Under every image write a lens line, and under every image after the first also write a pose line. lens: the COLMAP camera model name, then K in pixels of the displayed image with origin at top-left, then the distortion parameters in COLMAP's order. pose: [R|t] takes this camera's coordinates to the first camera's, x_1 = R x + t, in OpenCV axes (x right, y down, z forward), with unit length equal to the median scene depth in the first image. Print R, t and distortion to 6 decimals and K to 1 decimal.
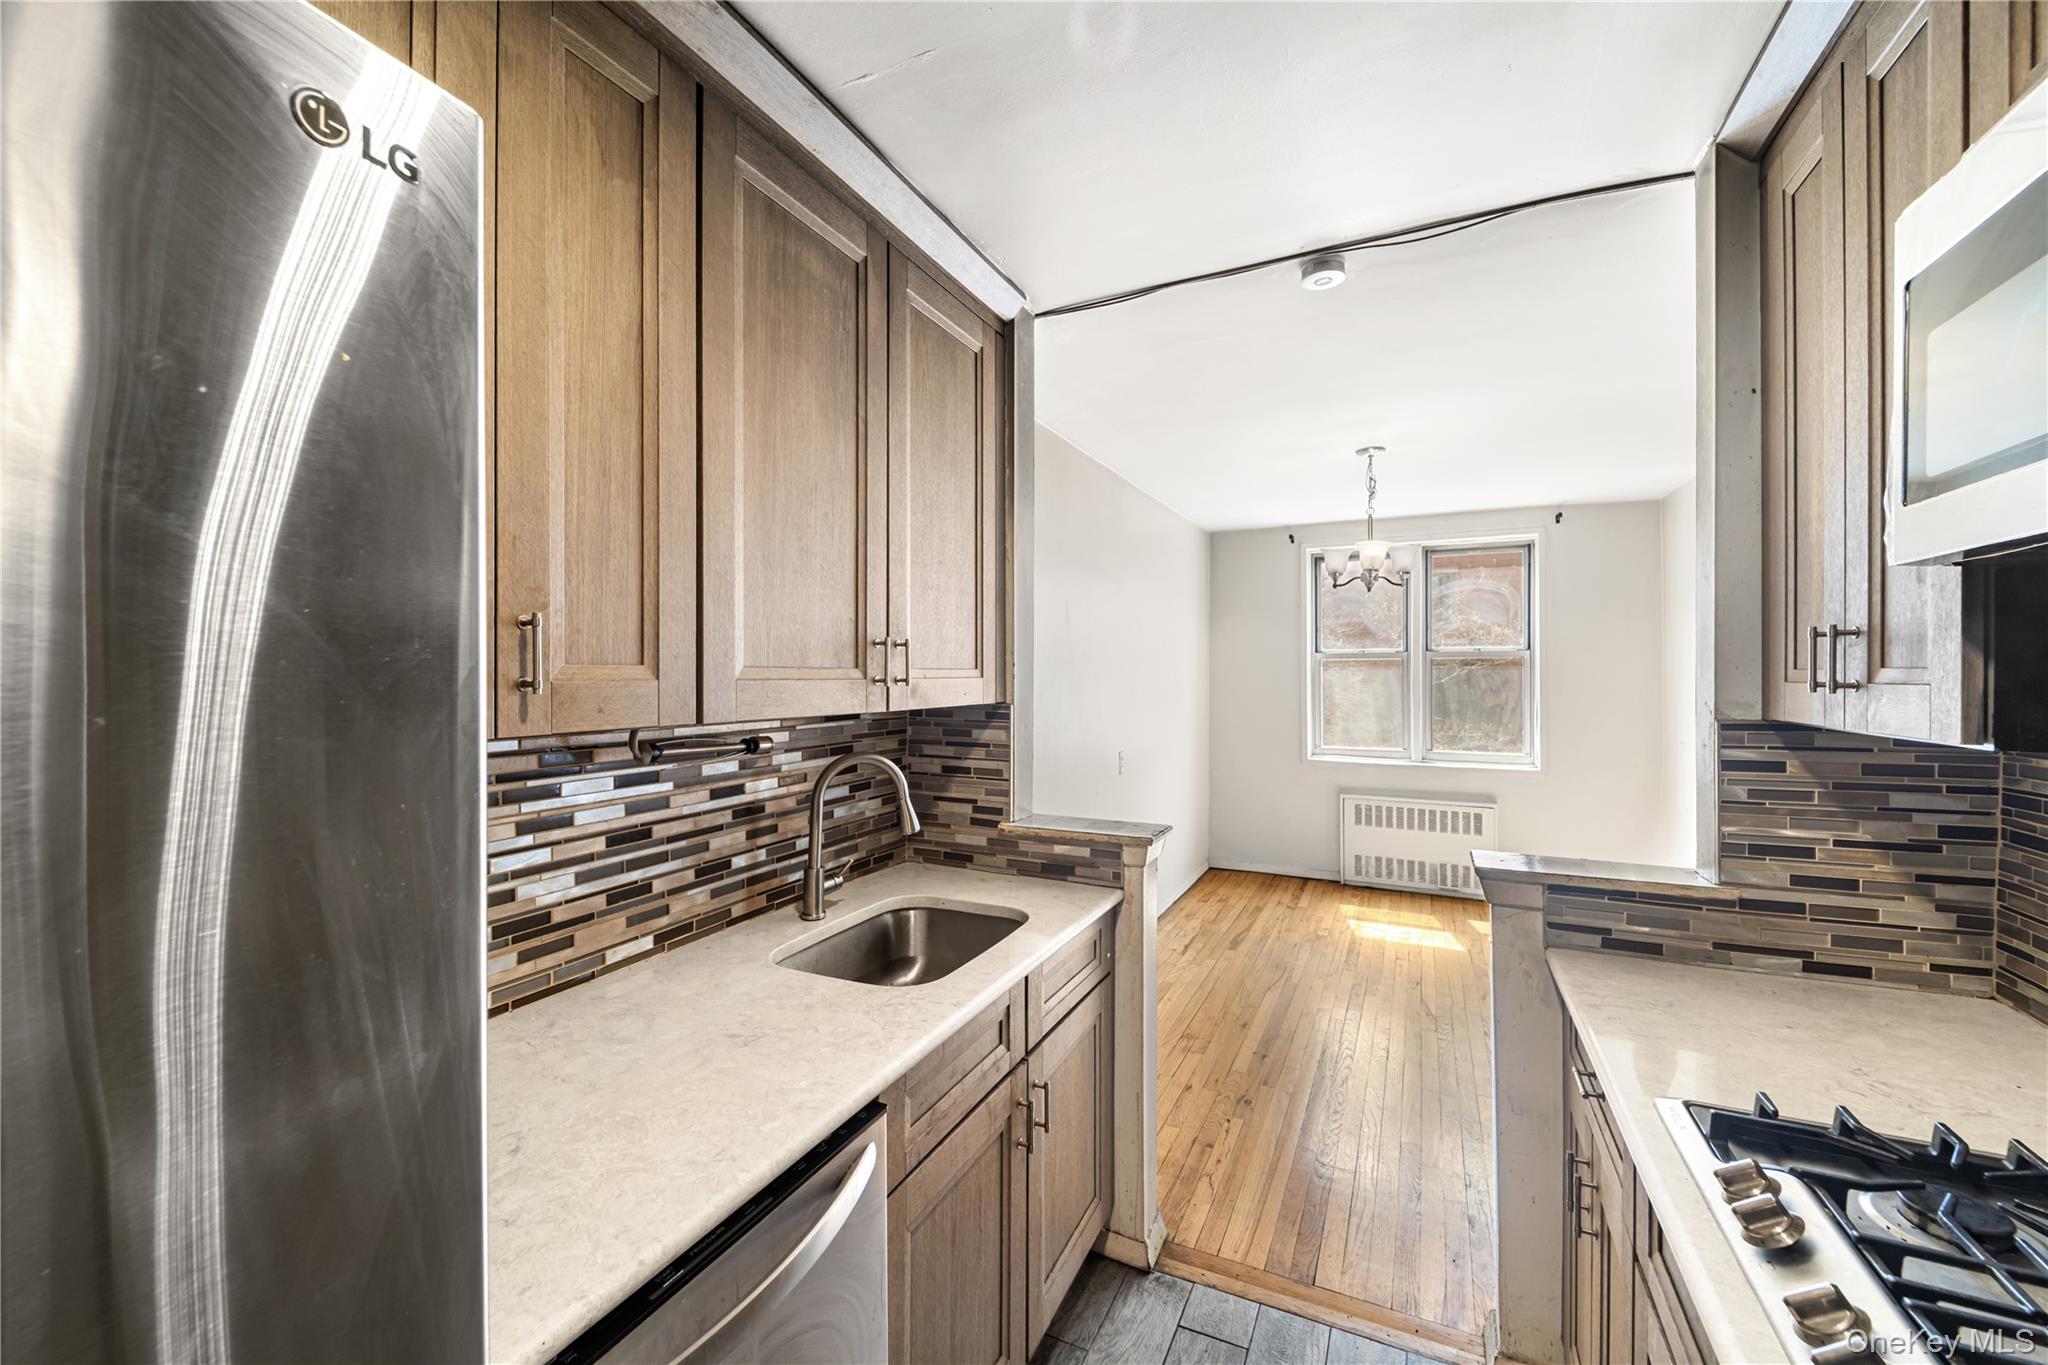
lens RADIAL K [[817.8, 0, 1013.5], [0, 817.8, 667.1], [0, 0, 1]] dist [0.009722, -0.003782]
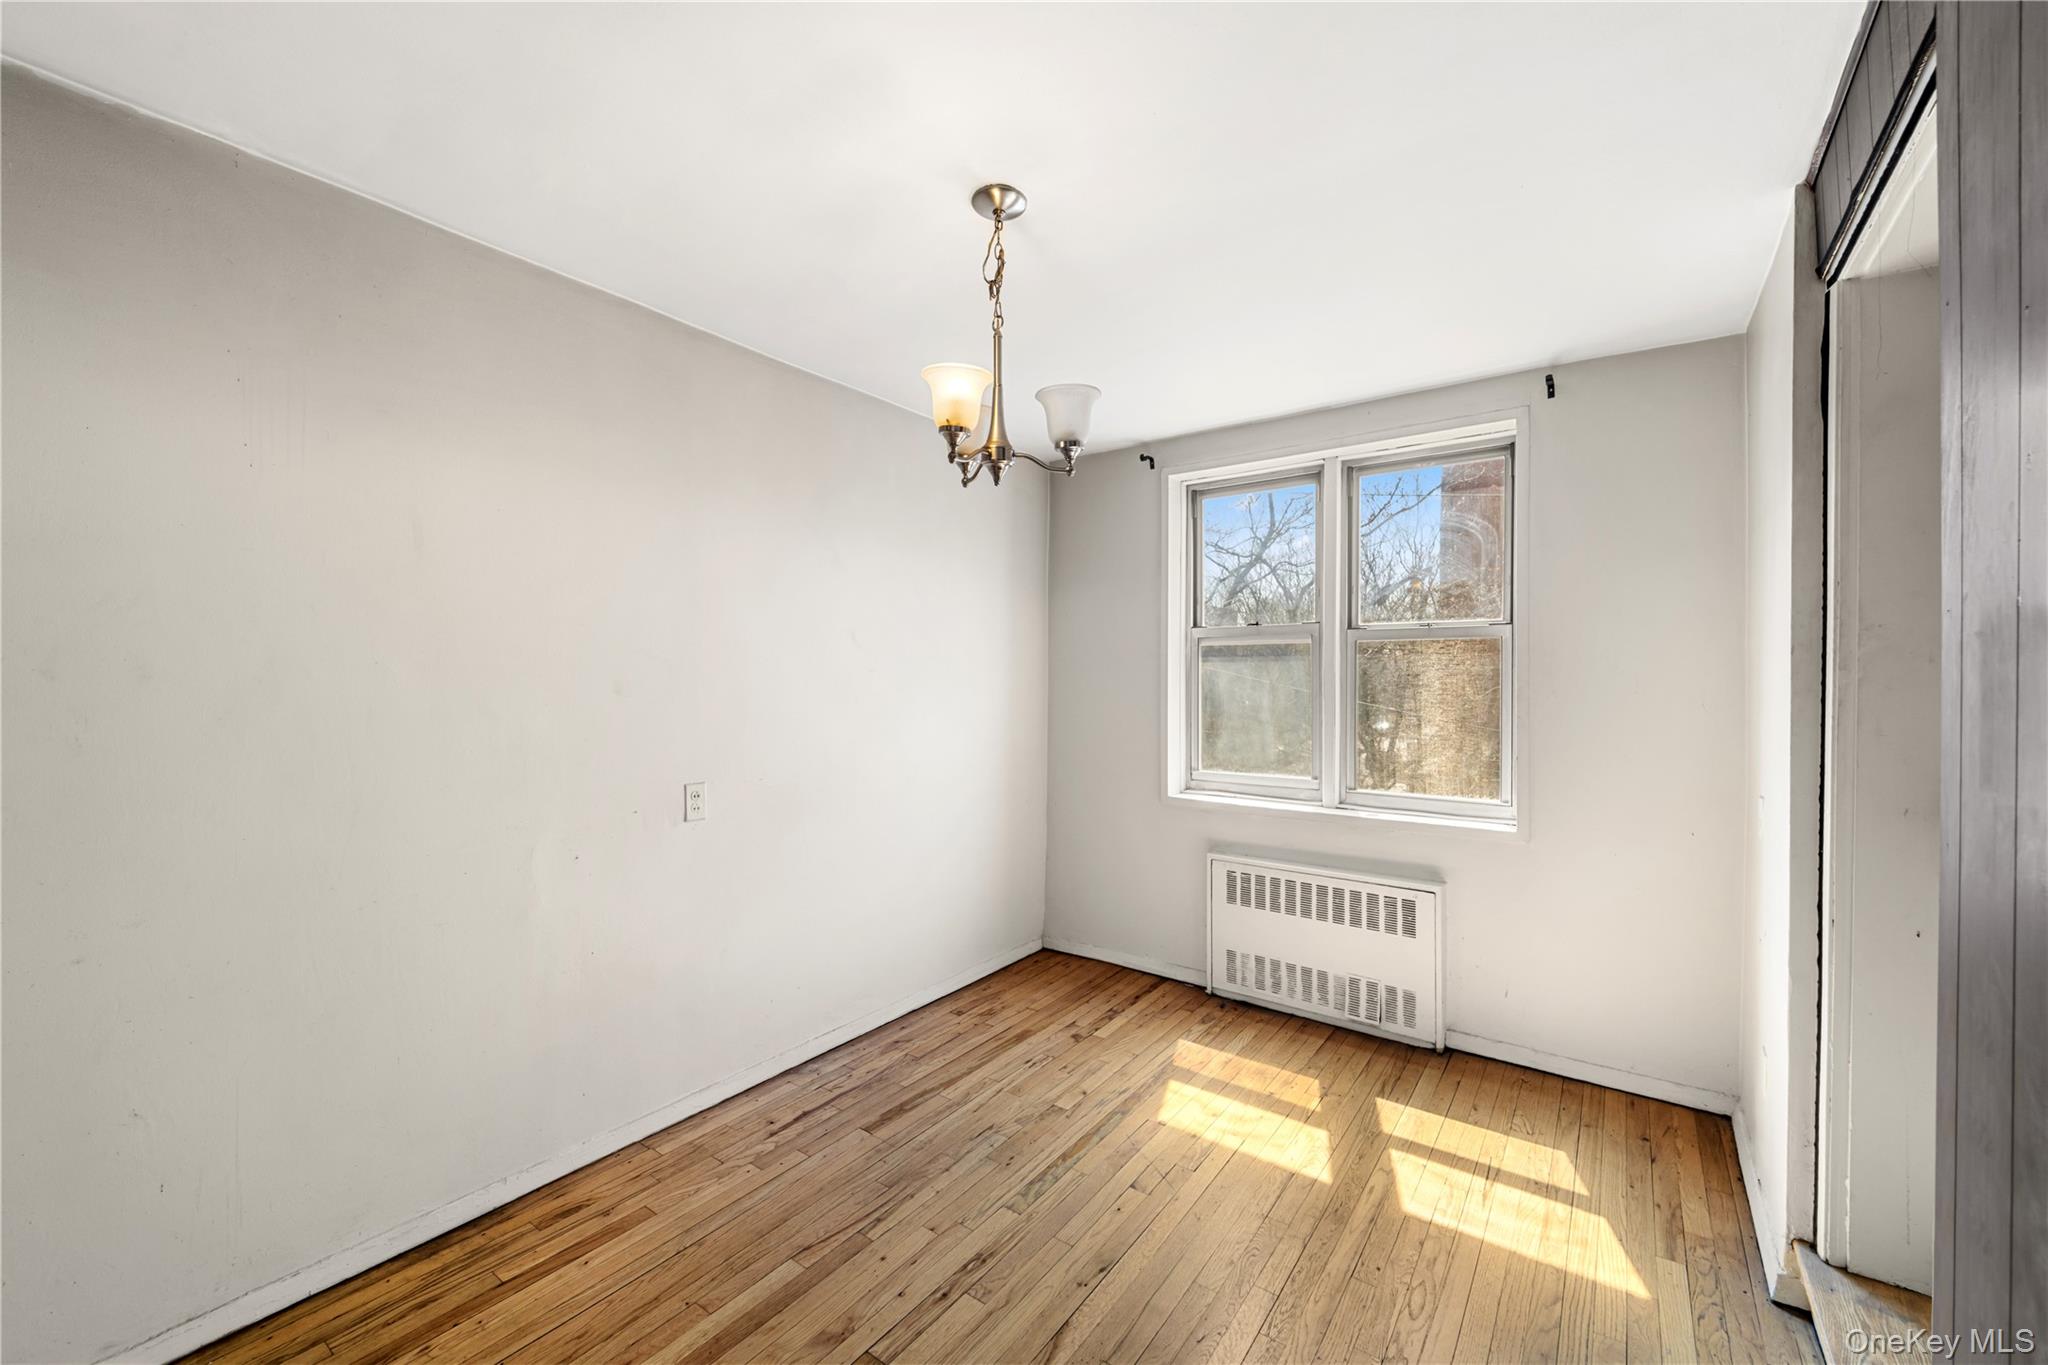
lens RADIAL K [[817.8, 0, 1014.5], [0, 817.8, 674.3], [0, 0, 1]] dist [0.009722, -0.003782]
pose [[0.985854, 0.006864, -0.167464, 0.370520], [-0.006980, 0.999976, -0.000104, 0.017256], [0.167459, 0.001271, 0.985878, 0.356301]]
